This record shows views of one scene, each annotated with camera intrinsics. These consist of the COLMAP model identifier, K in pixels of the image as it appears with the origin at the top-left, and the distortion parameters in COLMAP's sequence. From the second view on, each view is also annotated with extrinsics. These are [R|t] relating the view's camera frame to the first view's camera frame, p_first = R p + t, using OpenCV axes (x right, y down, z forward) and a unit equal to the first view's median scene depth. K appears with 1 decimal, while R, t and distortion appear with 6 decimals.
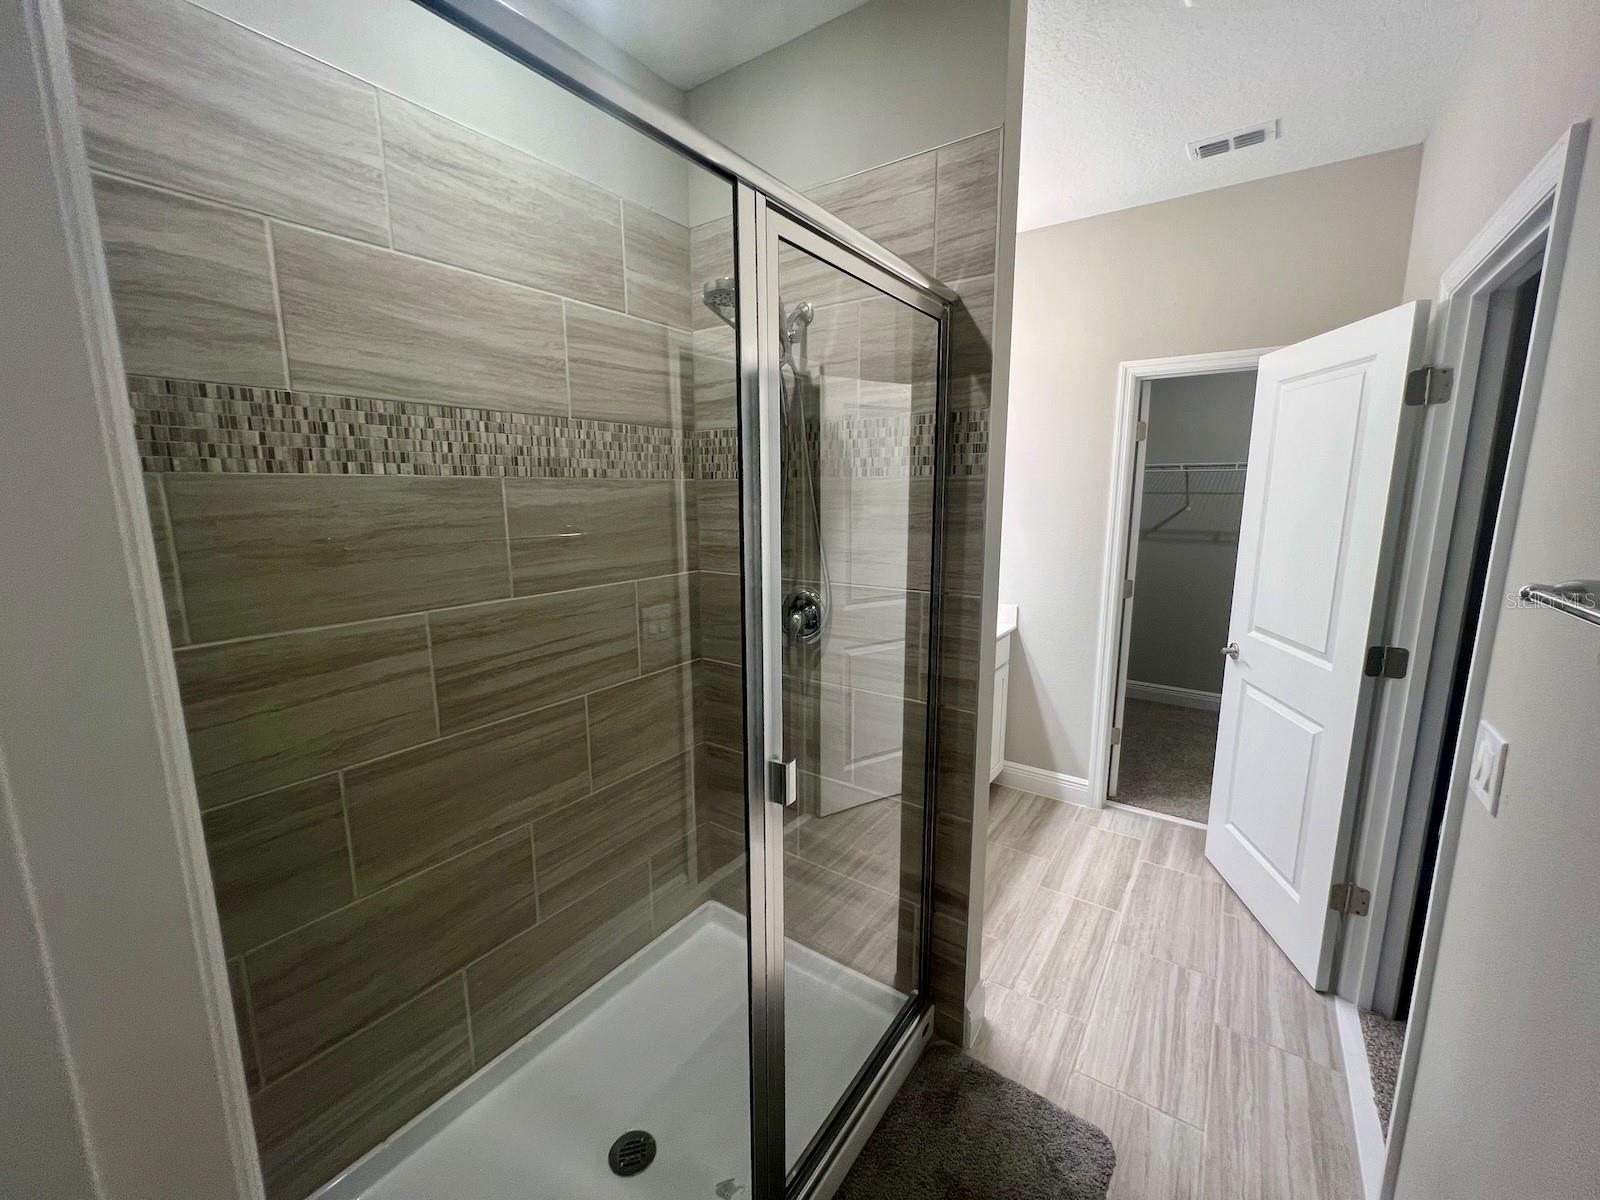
lens RADIAL K [[640.2, 0, 801.9], [0, 640.2, 598.4], [0, 0, 1]] dist [-0.003214, 0.000211]
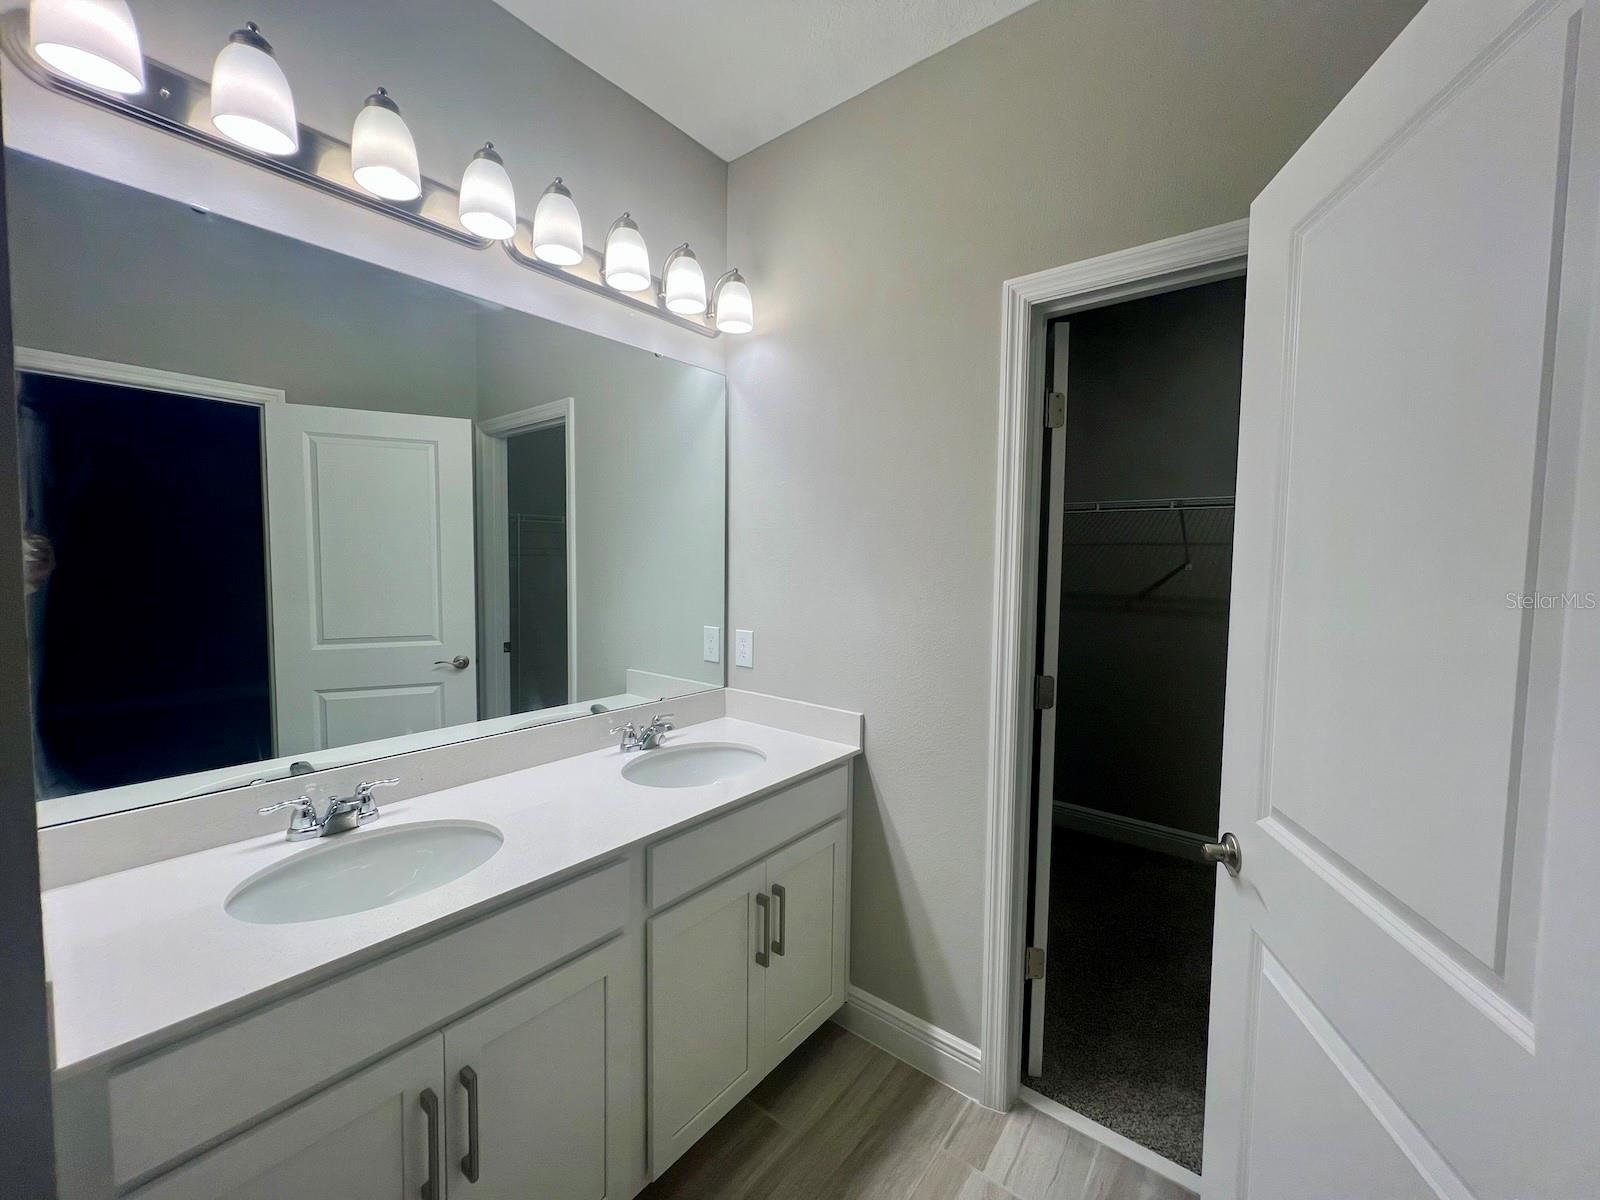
lens RADIAL K [[640.2, 0, 793.5], [0, 640.2, 592.3], [0, 0, 1]] dist [-0.003214, 0.000211]
pose [[0.997673, 0.023214, -0.064113, 0.317359], [-0.030638, 0.992616, -0.117368, -0.027321], [0.060915, 0.119059, 0.991017, 0.416931]]
